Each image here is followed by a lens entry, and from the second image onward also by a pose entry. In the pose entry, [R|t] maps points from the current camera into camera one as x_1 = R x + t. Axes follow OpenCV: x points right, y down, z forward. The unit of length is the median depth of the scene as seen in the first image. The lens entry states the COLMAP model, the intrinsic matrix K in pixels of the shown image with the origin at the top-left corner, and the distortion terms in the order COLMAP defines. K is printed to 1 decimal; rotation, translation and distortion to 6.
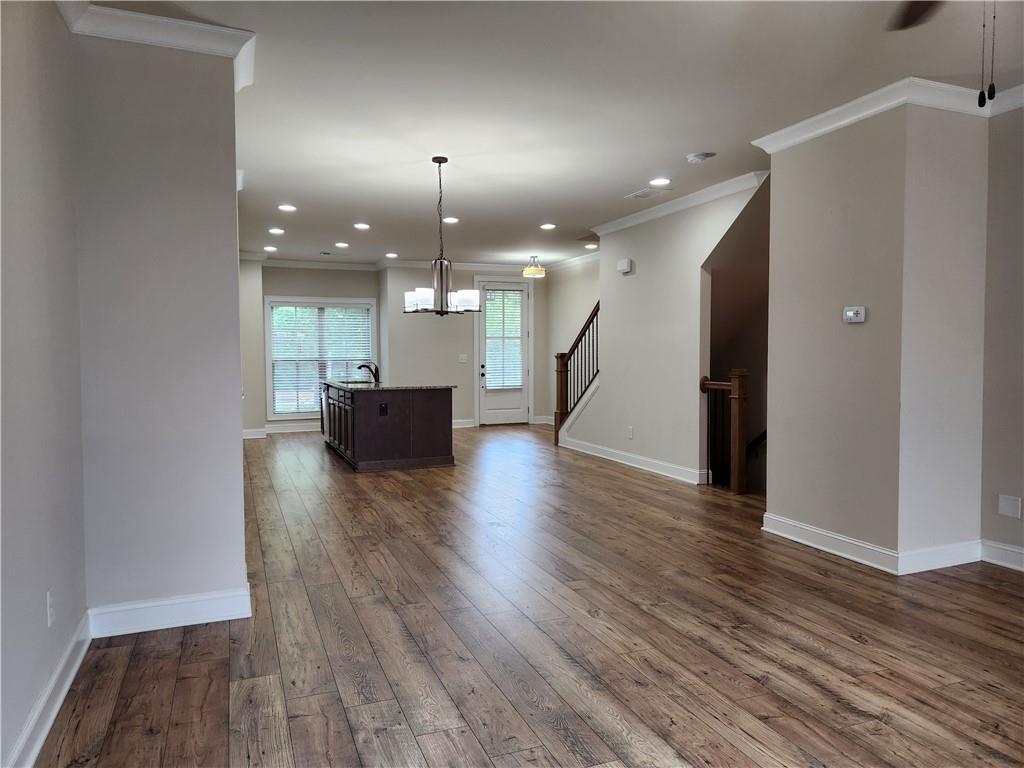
lens RADIAL K [[684.2, 0, 494.5], [0, 684.2, 387.3], [0, 0, 1]] dist [0.079305, -0.065893]
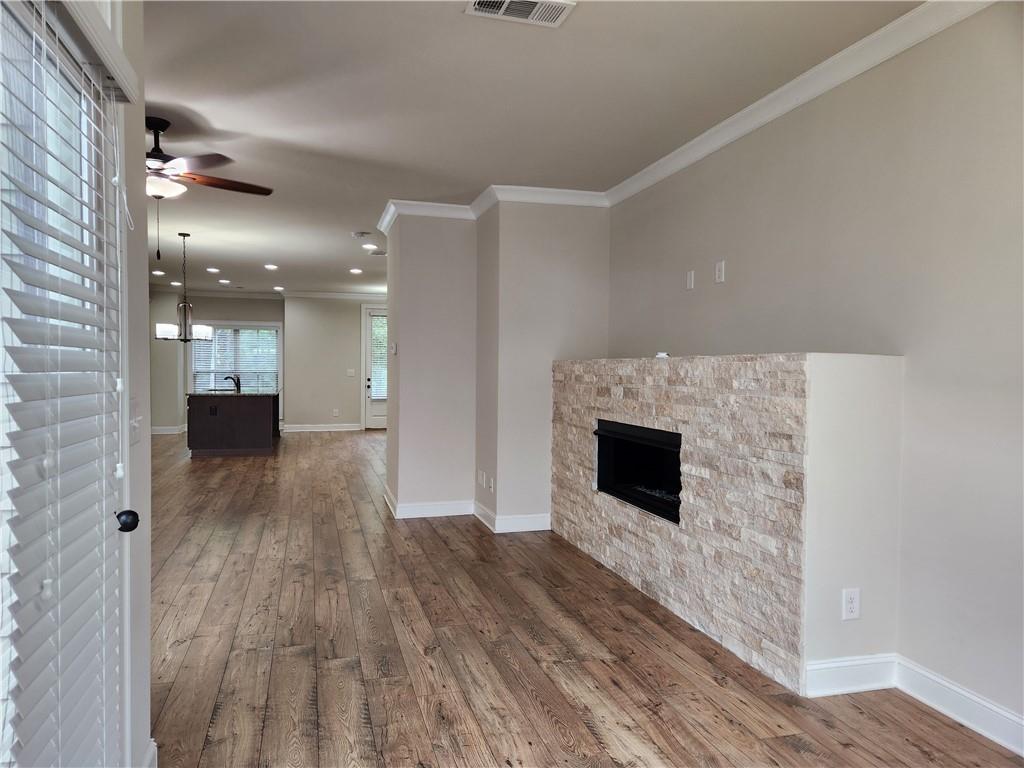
lens RADIAL K [[684.2, 0, 484.2], [0, 684.2, 394.2], [0, 0, 1]] dist [0.079305, -0.065893]
pose [[0.993567, 0.018433, -0.111735, 0.597525], [-0.019569, 0.999767, -0.009076, 0.003273], [0.111542, 0.011205, 0.993697, -0.305808]]
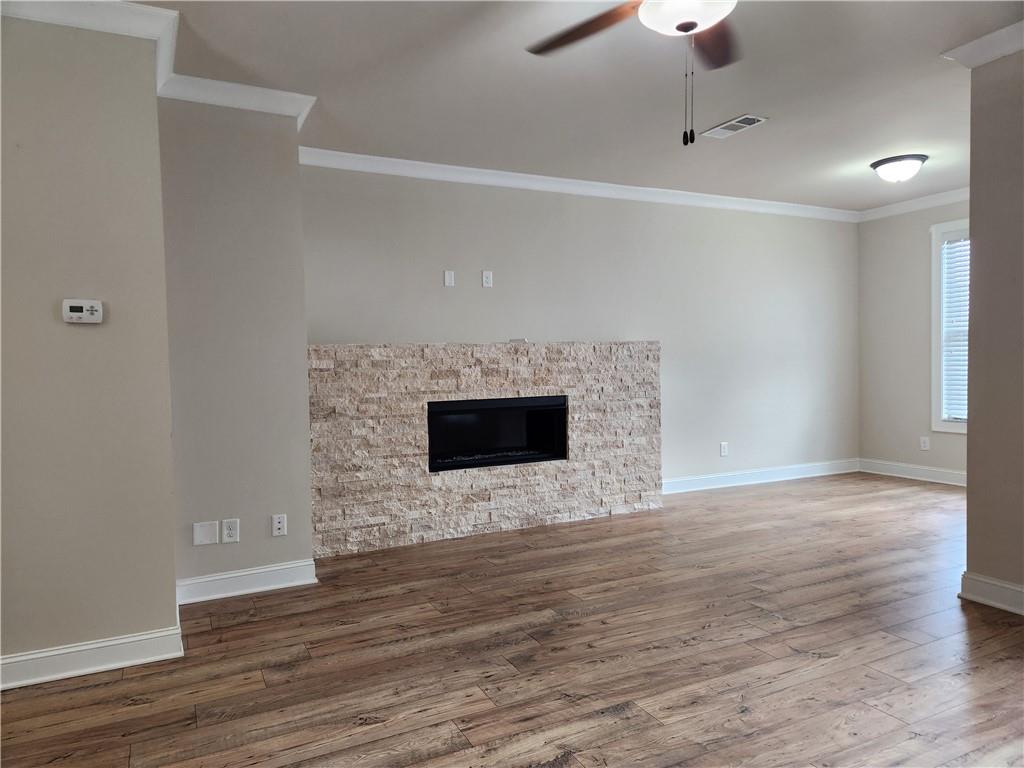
lens RADIAL K [[684.2, 0, 508.3], [0, 684.2, 383.7], [0, 0, 1]] dist [0.079305, -0.065893]
pose [[-0.095082, -0.027136, 0.995099, -0.135290], [0.069195, 0.997030, 0.033800, -0.019457], [-0.993062, 0.072069, -0.092922, 0.443321]]
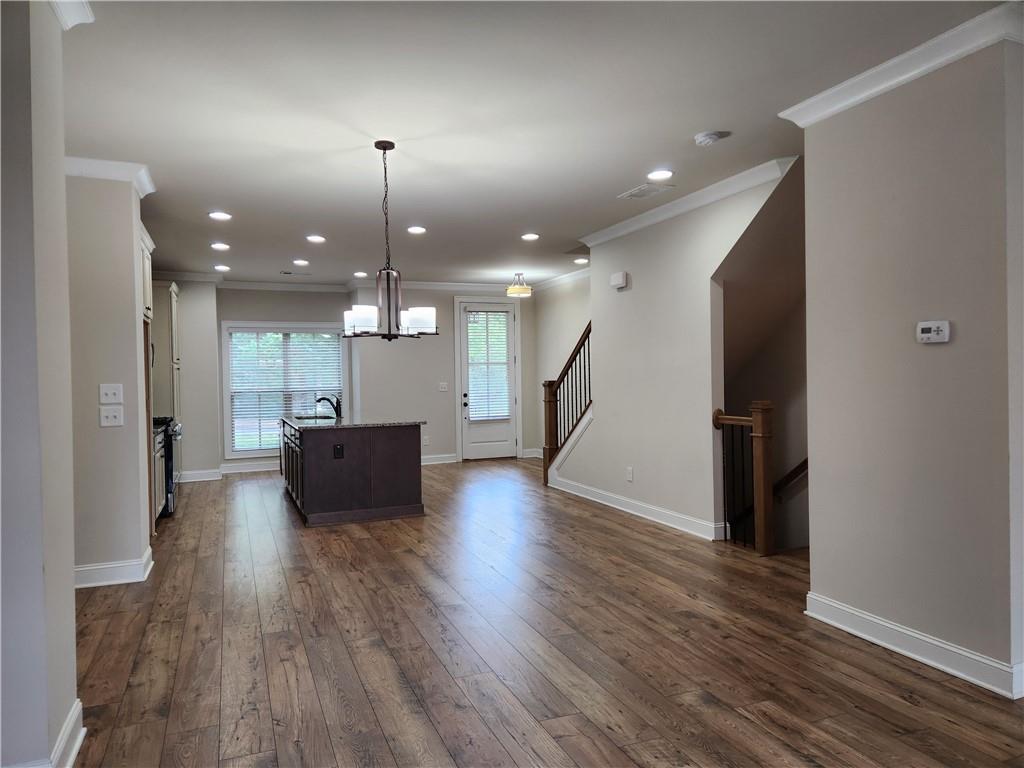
lens RADIAL K [[684.2, 0, 489.8], [0, 684.2, 386.5], [0, 0, 1]] dist [0.079305, -0.065893]
pose [[0.999918, -0.012483, -0.002998, 0.034635], [0.012368, 0.999285, -0.035715, -0.018101], [0.003442, 0.035675, 0.999358, 0.178161]]
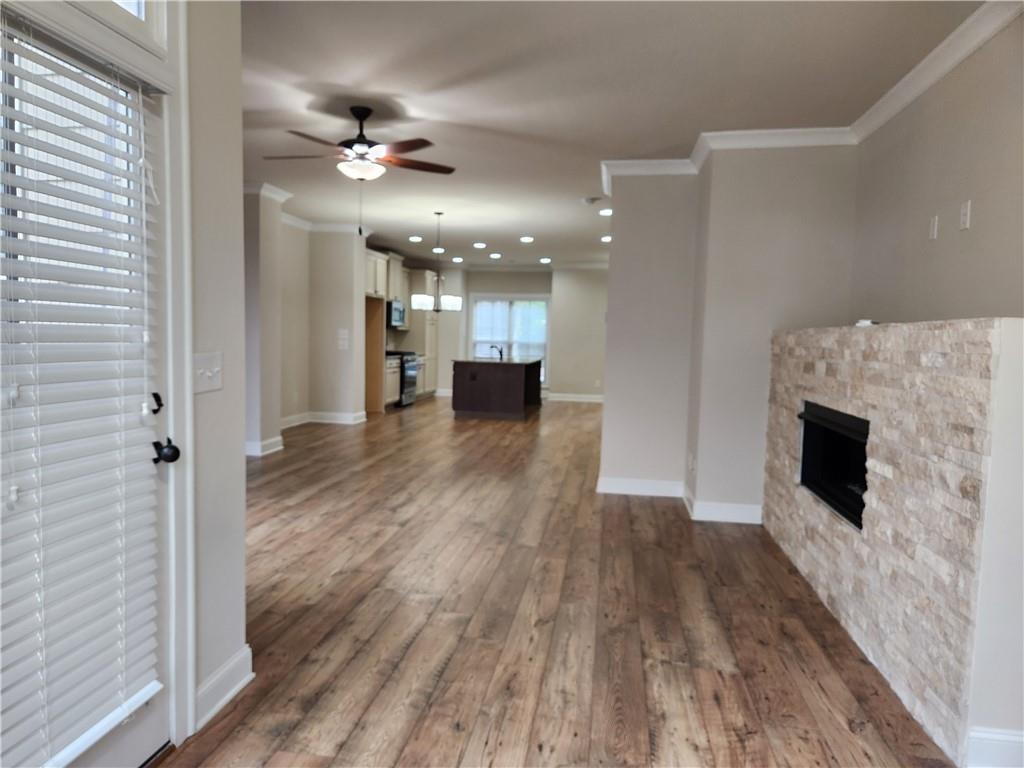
lens RADIAL K [[684.2, 0, 488.9], [0, 684.2, 396.7], [0, 0, 1]] dist [0.079305, -0.065893]
pose [[0.855593, 0.071810, -0.512643, 0.718794], [-0.053910, 0.997307, 0.049726, 0.002076], [0.514834, -0.014909, 0.857160, -0.247272]]
